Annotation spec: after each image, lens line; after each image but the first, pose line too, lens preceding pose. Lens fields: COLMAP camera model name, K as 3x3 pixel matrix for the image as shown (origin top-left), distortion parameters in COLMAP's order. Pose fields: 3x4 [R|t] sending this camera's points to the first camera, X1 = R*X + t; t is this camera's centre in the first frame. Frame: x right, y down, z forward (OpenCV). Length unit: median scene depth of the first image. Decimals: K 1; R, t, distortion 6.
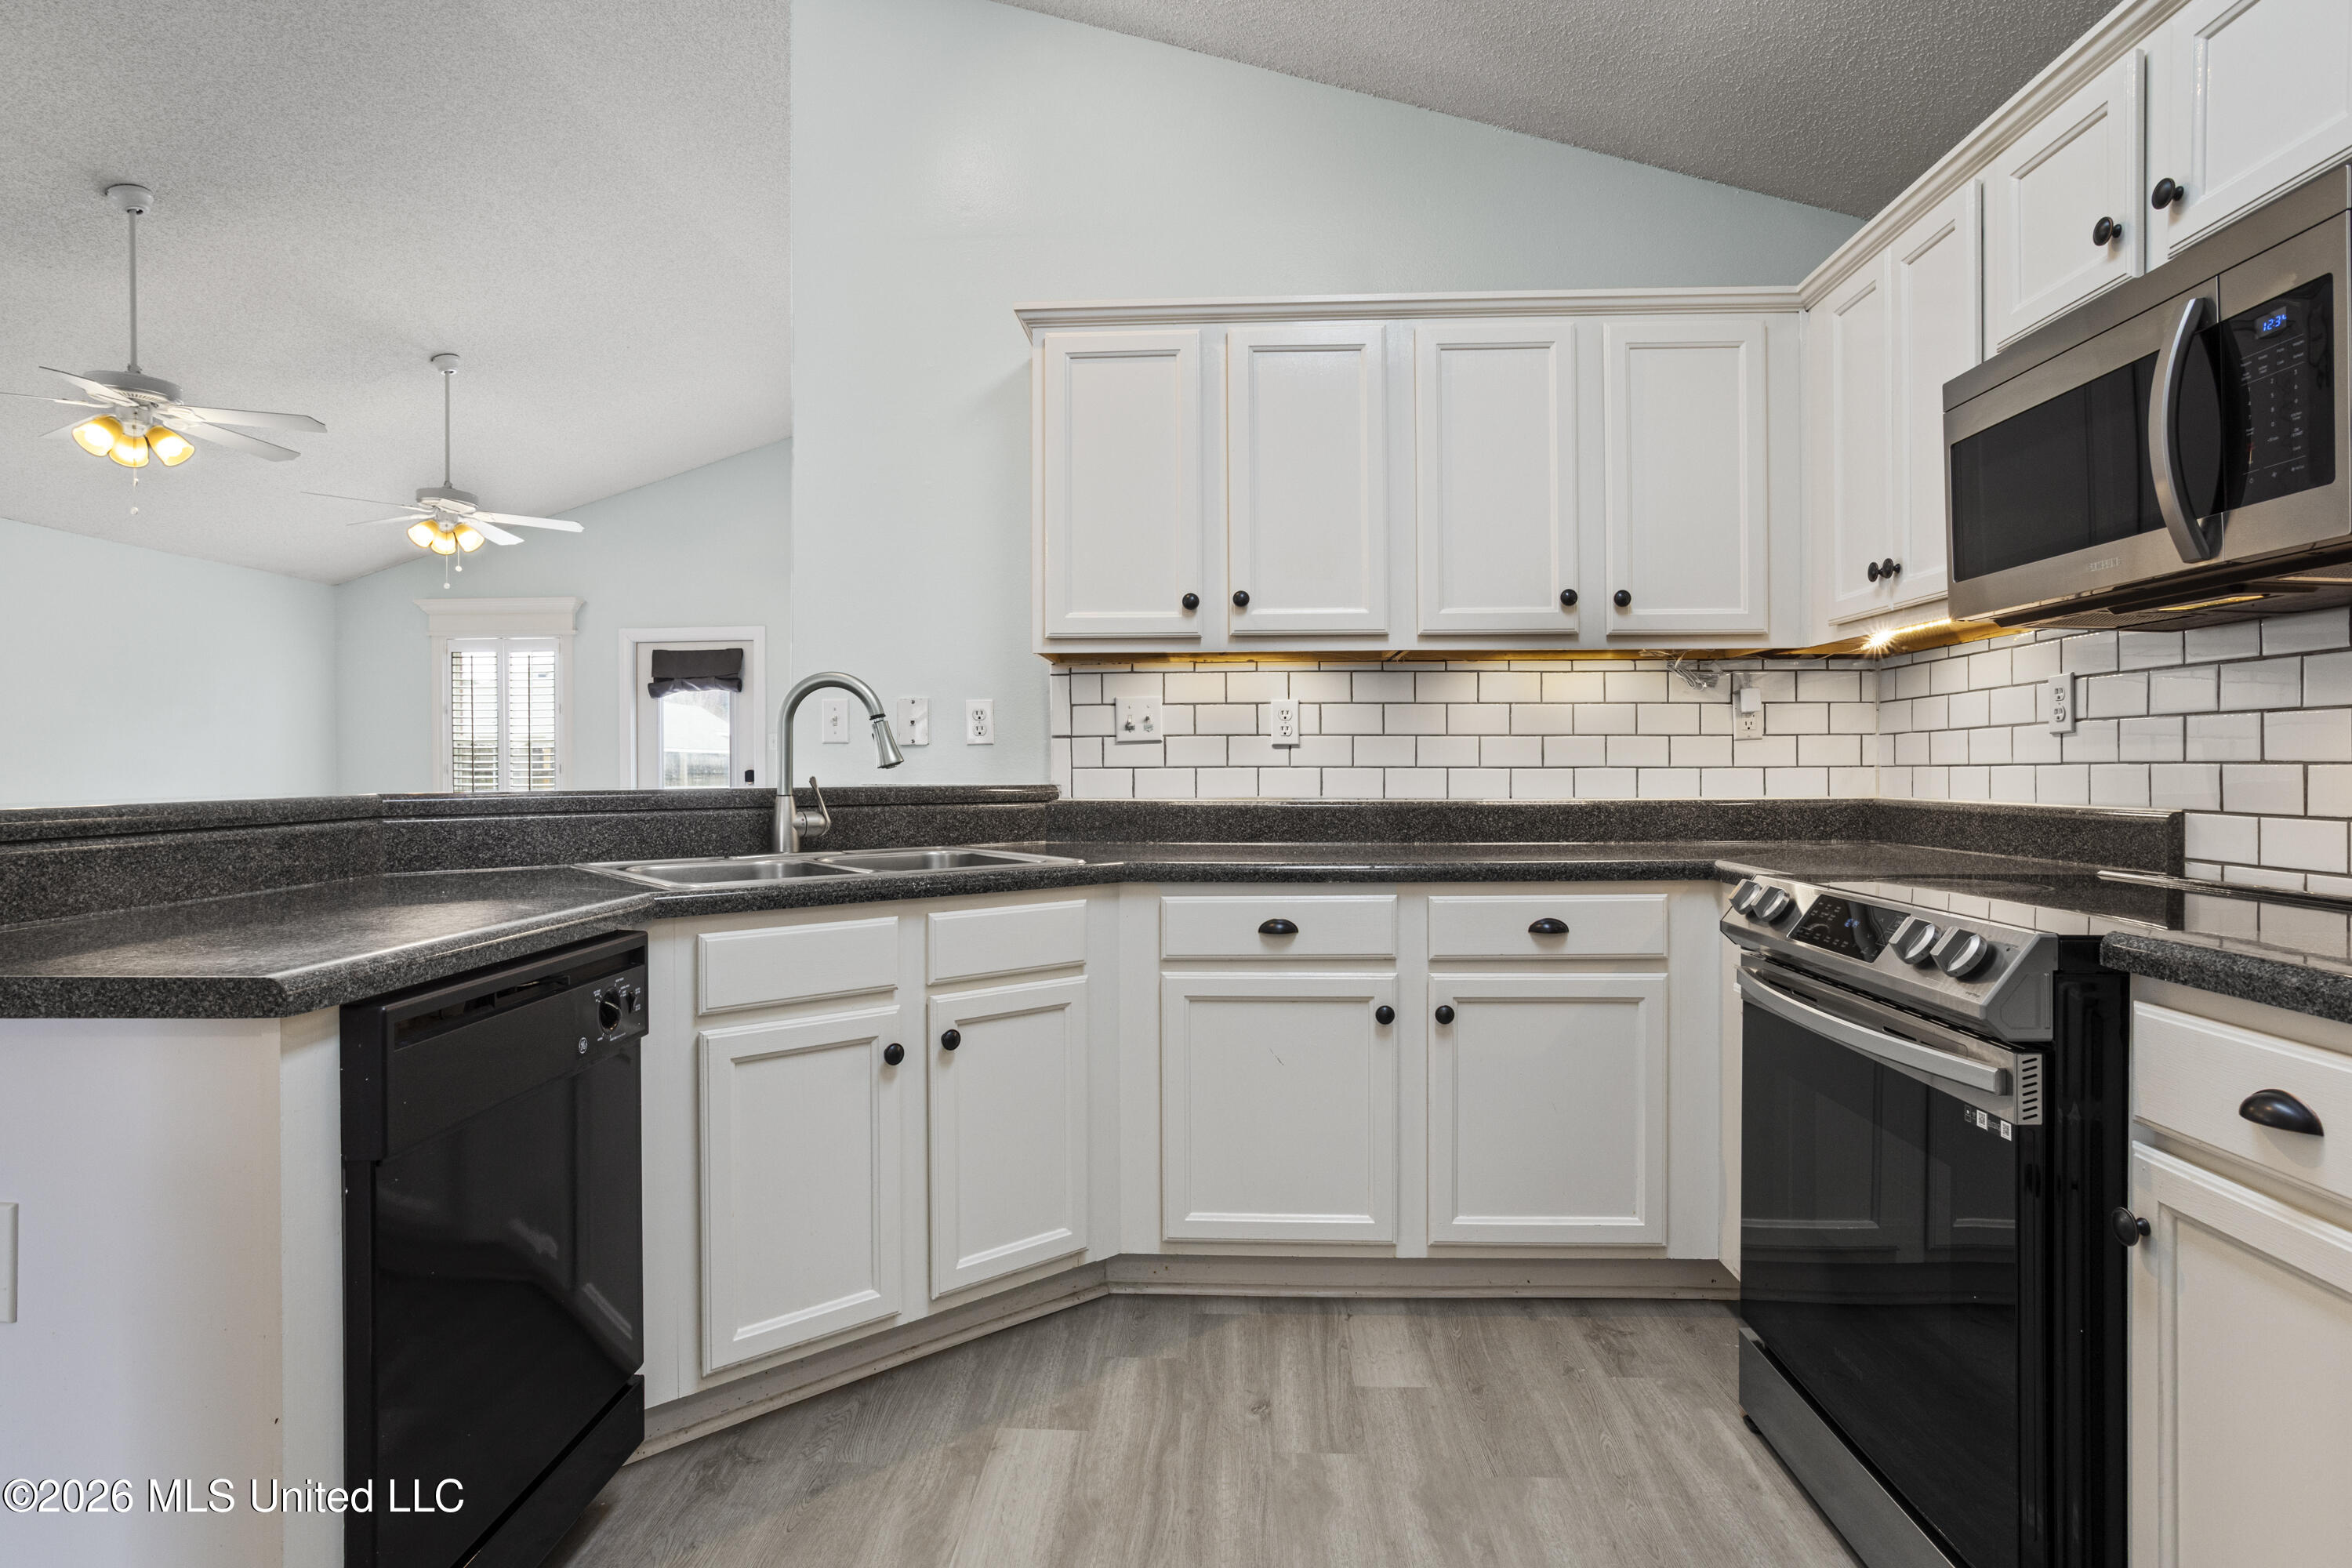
lens RADIAL K [[1266.0, 0, 1178.1], [0, 1266.0, 771.6], [0, 0, 1]] dist [-0.038441, 0.027173]
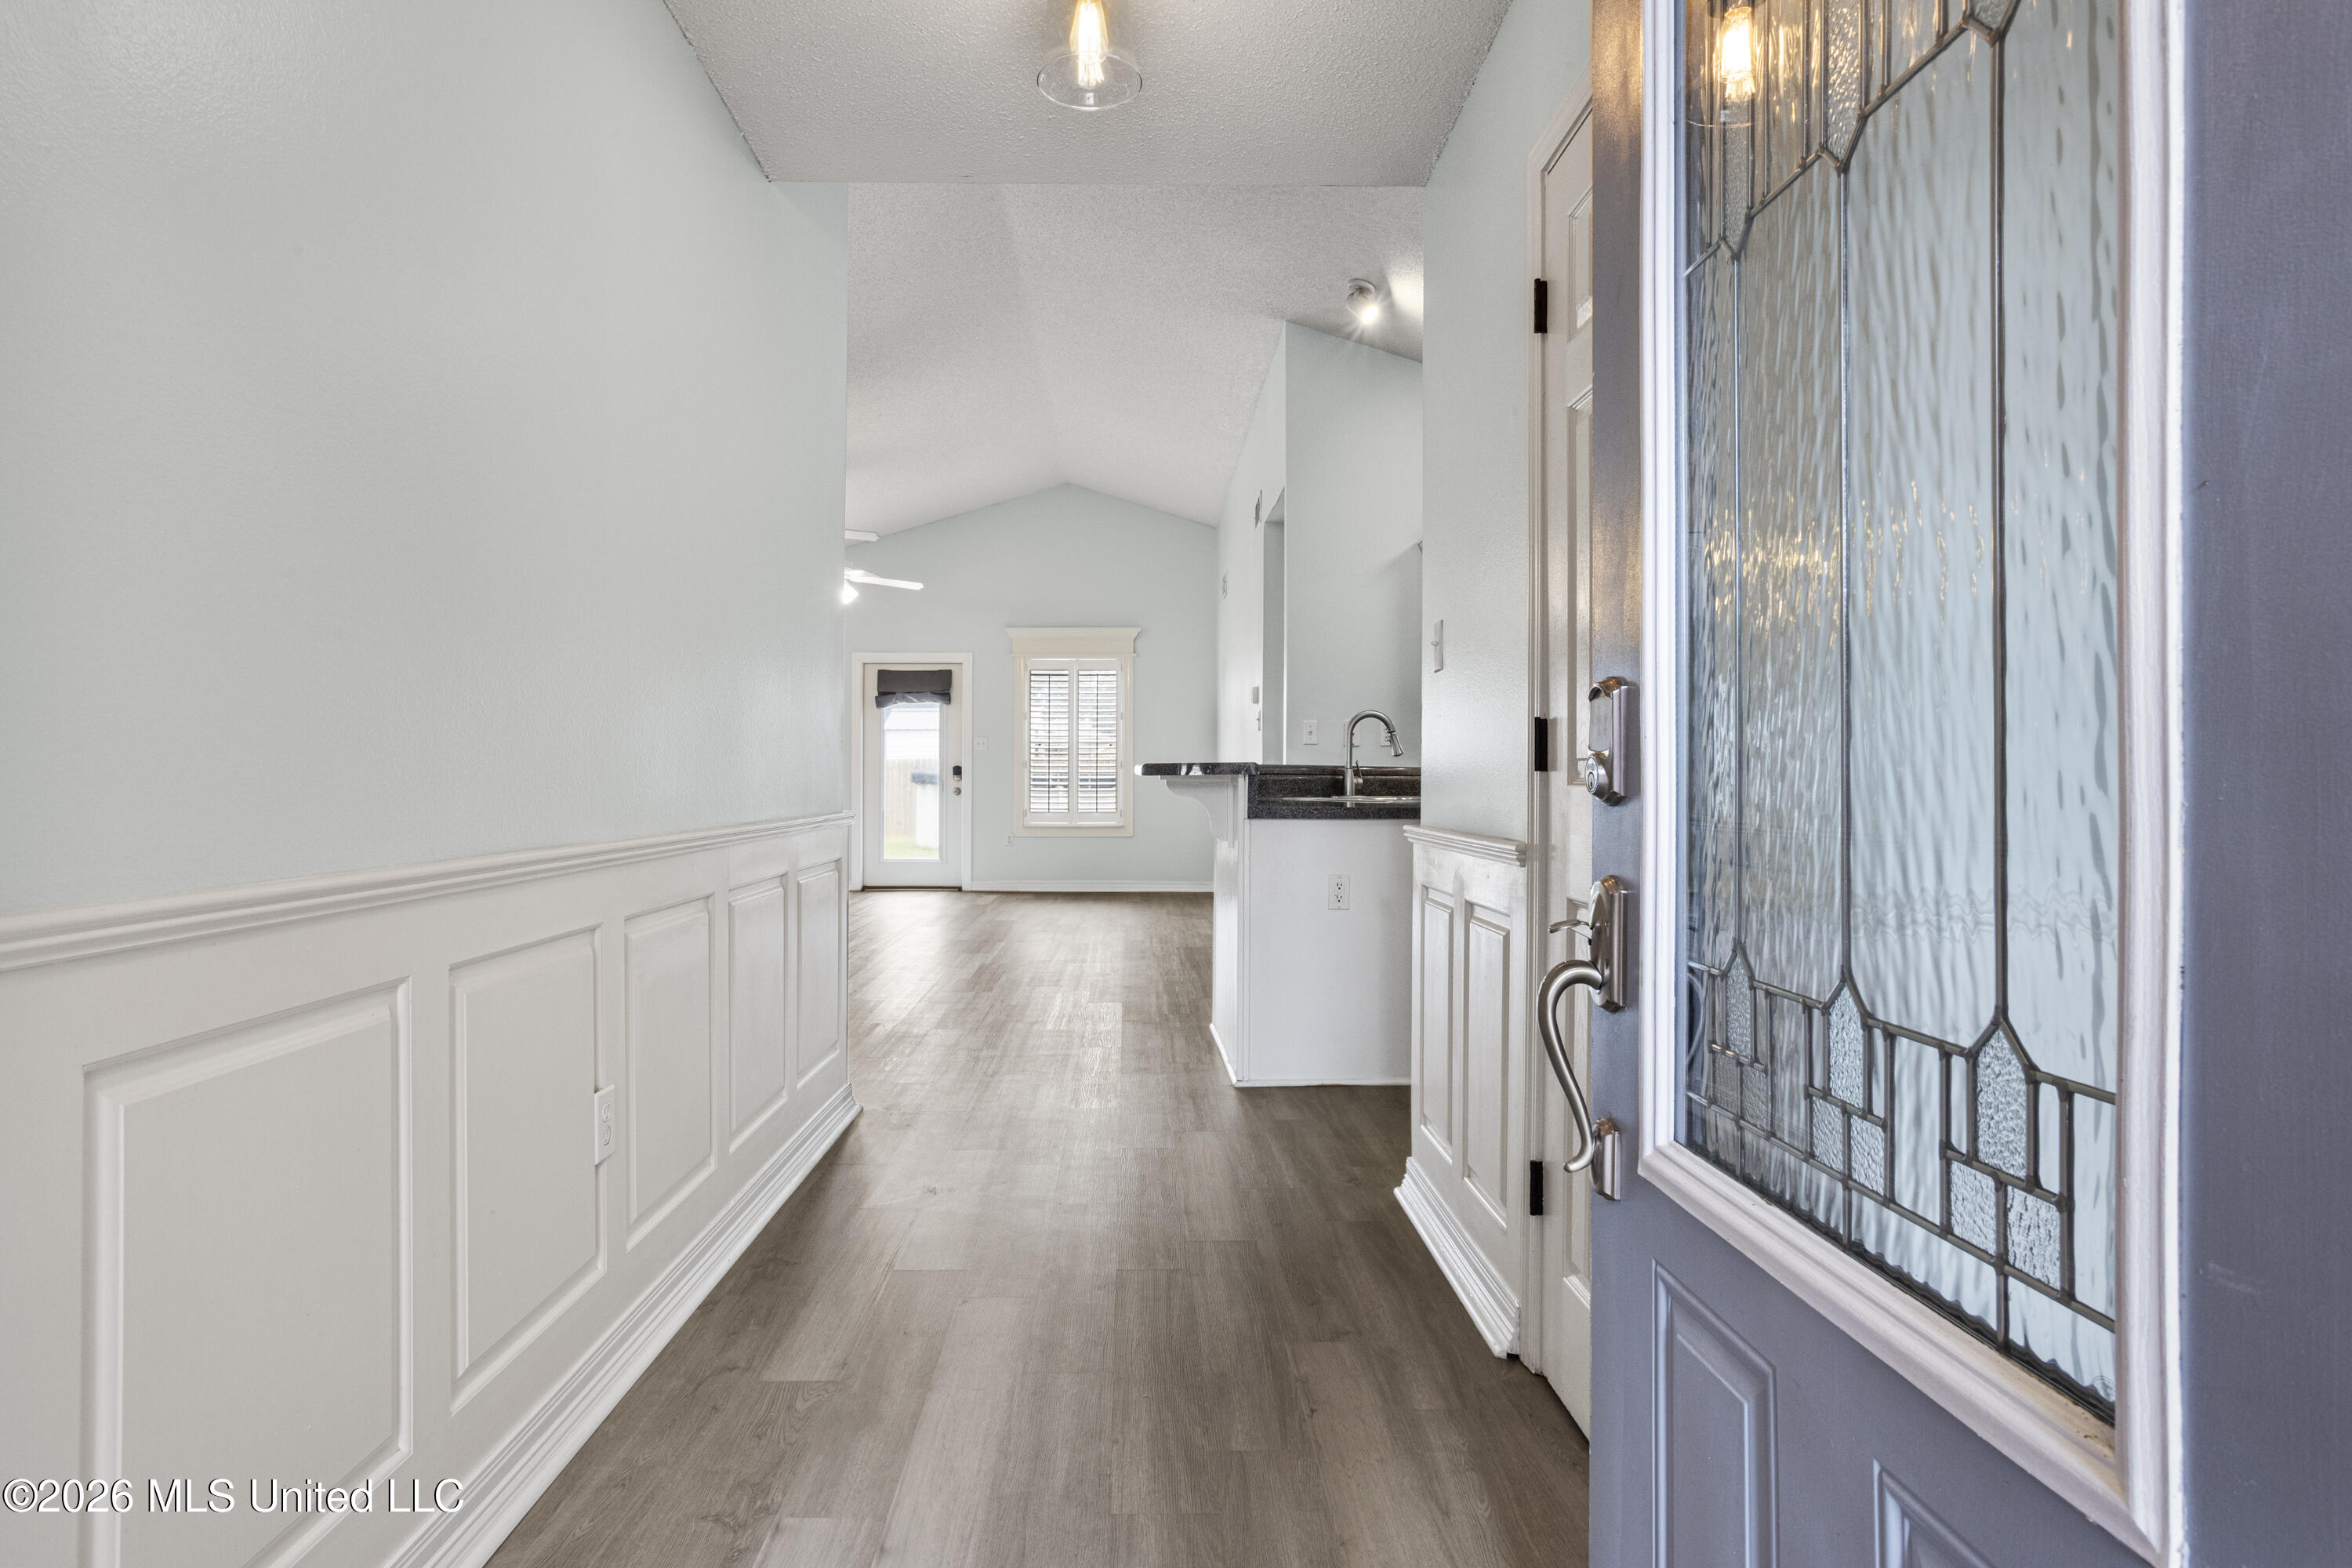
lens RADIAL K [[1337.4, 0, 1155.8], [0, 1337.4, 771.2], [0, 0, 1]] dist [-0.023596, 0.018657]
pose [[0.997537, 0.009586, 0.069480, -0.782695], [-0.009092, 0.999931, -0.007428, 0.041776], [-0.069546, 0.006778, 0.997556, -1.172198]]
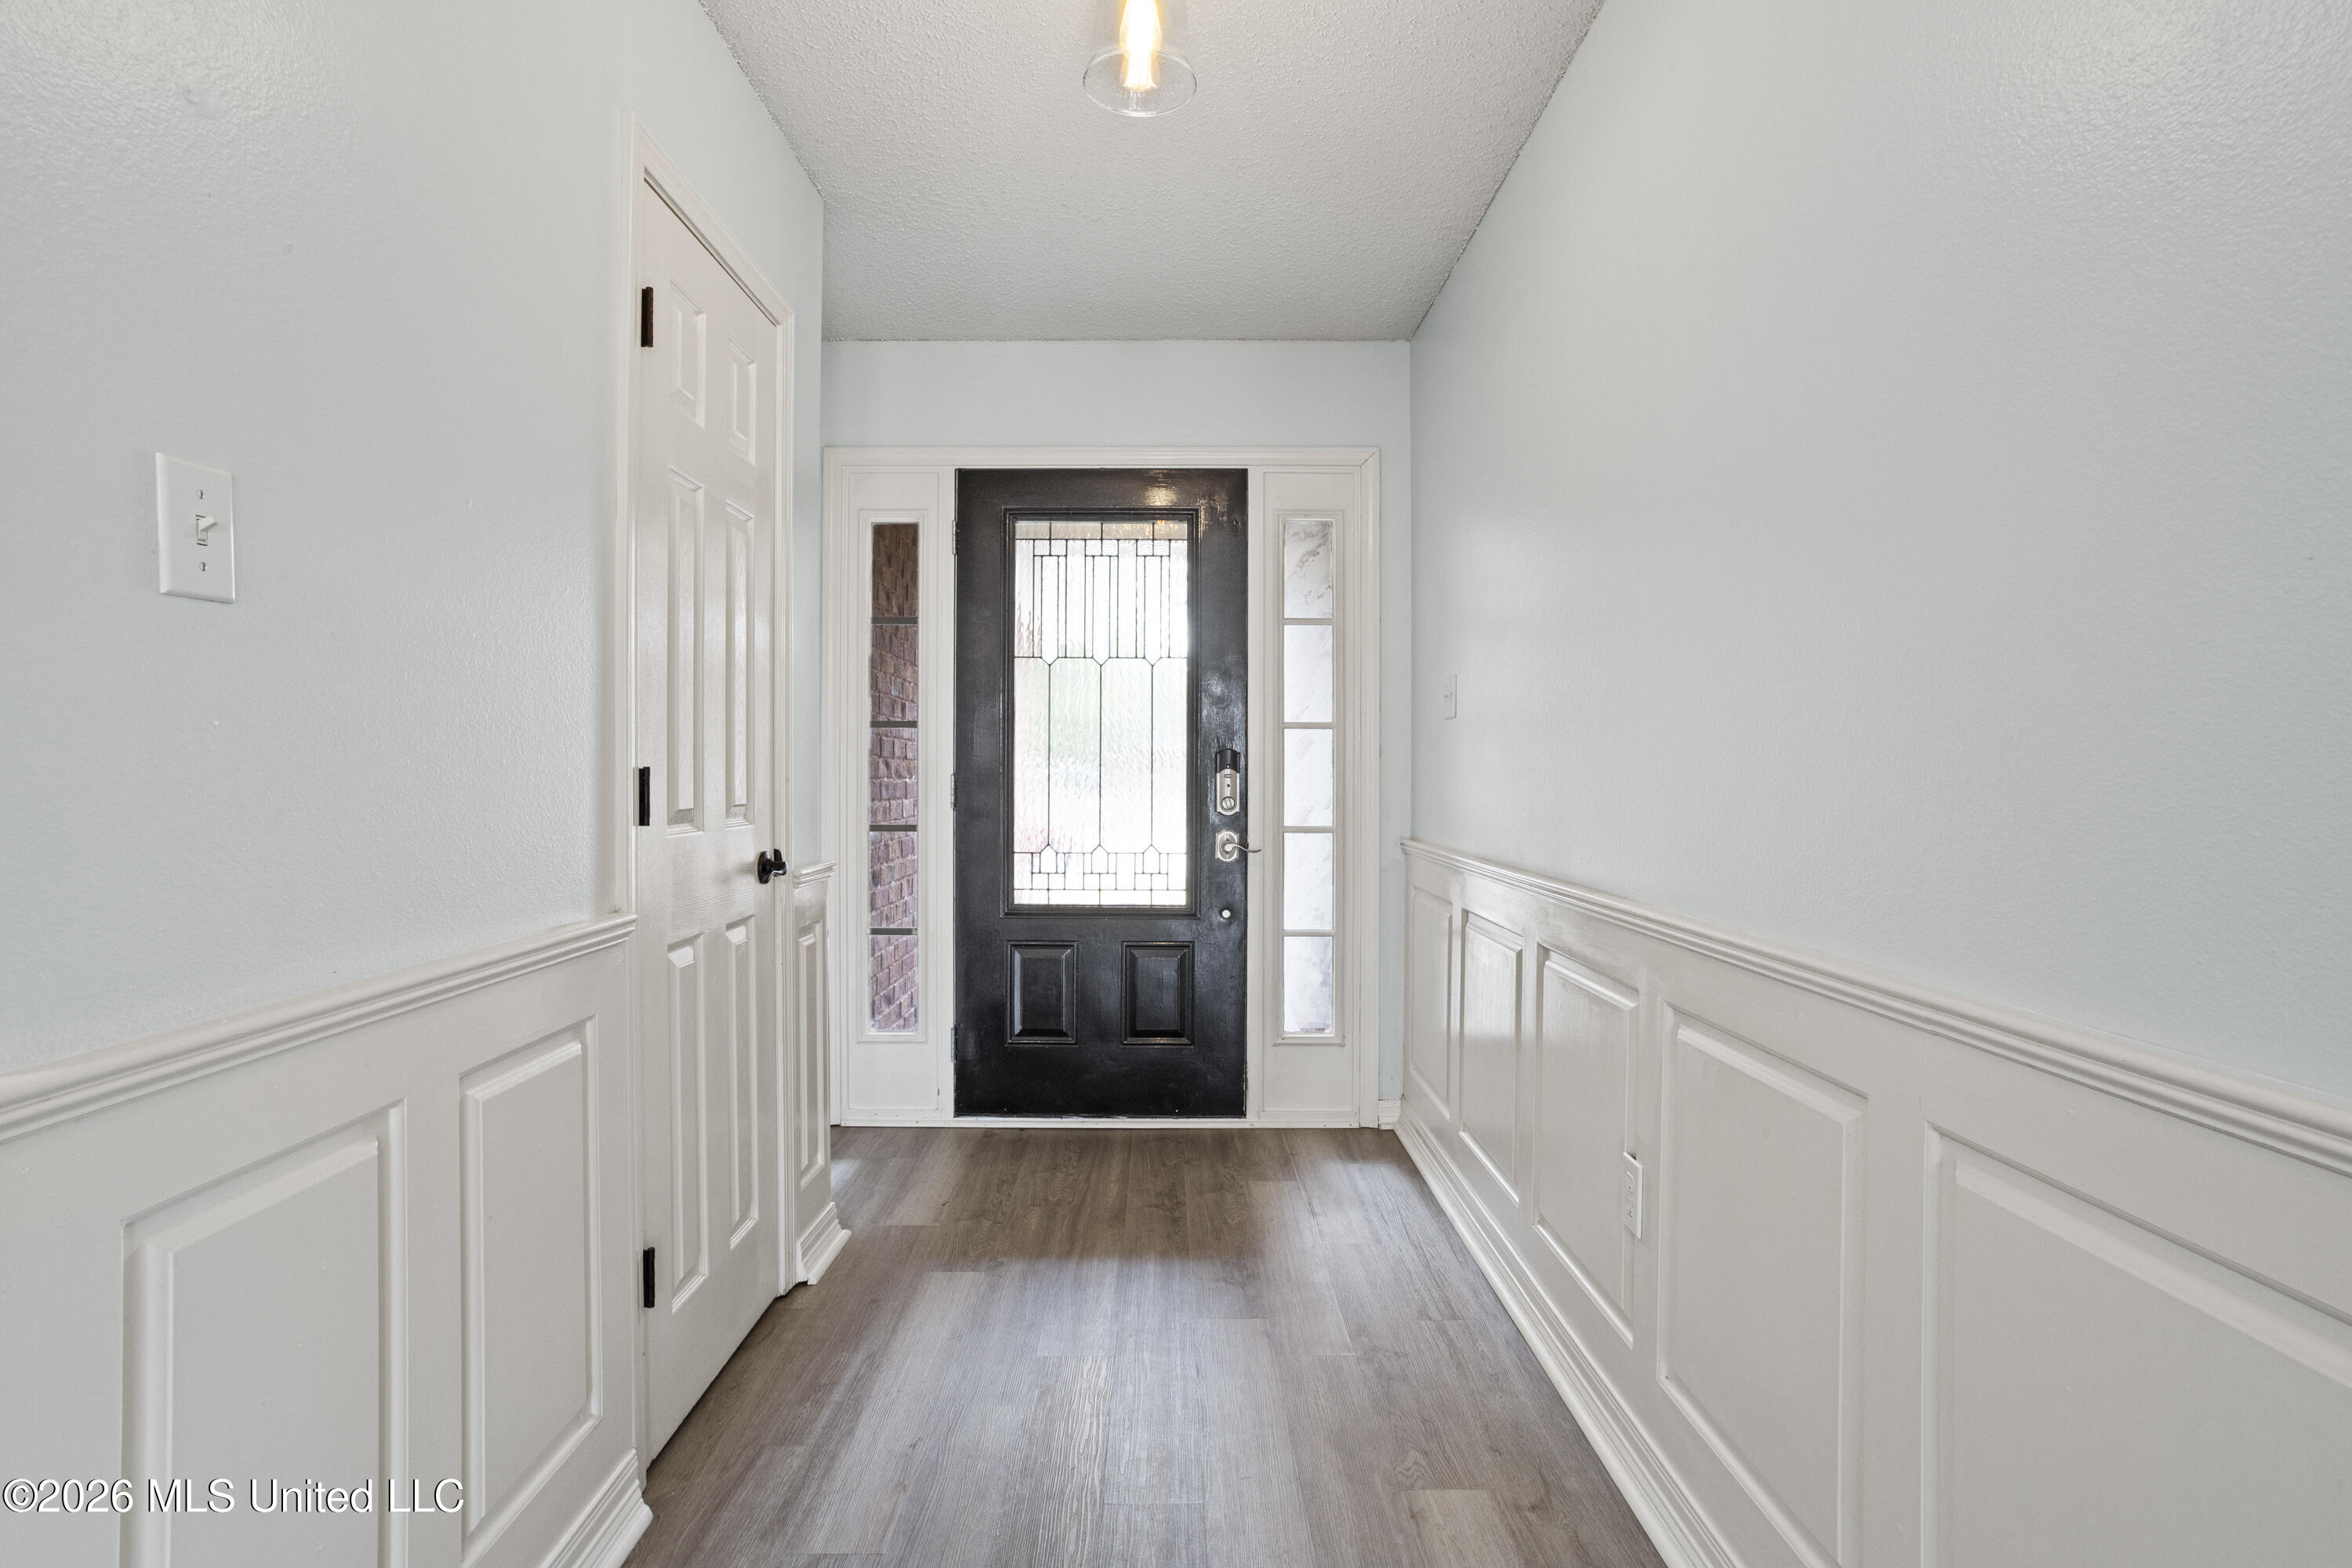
lens RADIAL K [[1132.0, 0, 1149.9], [0, 1132.0, 776.9], [0, 0, 1]] dist [-0.039744, 0.021923]
pose [[-0.999462, 0.002228, -0.032712, -0.752760], [0.001948, 0.999961, 0.008586, -0.000458], [0.032730, 0.008518, -0.999428, 0.322108]]
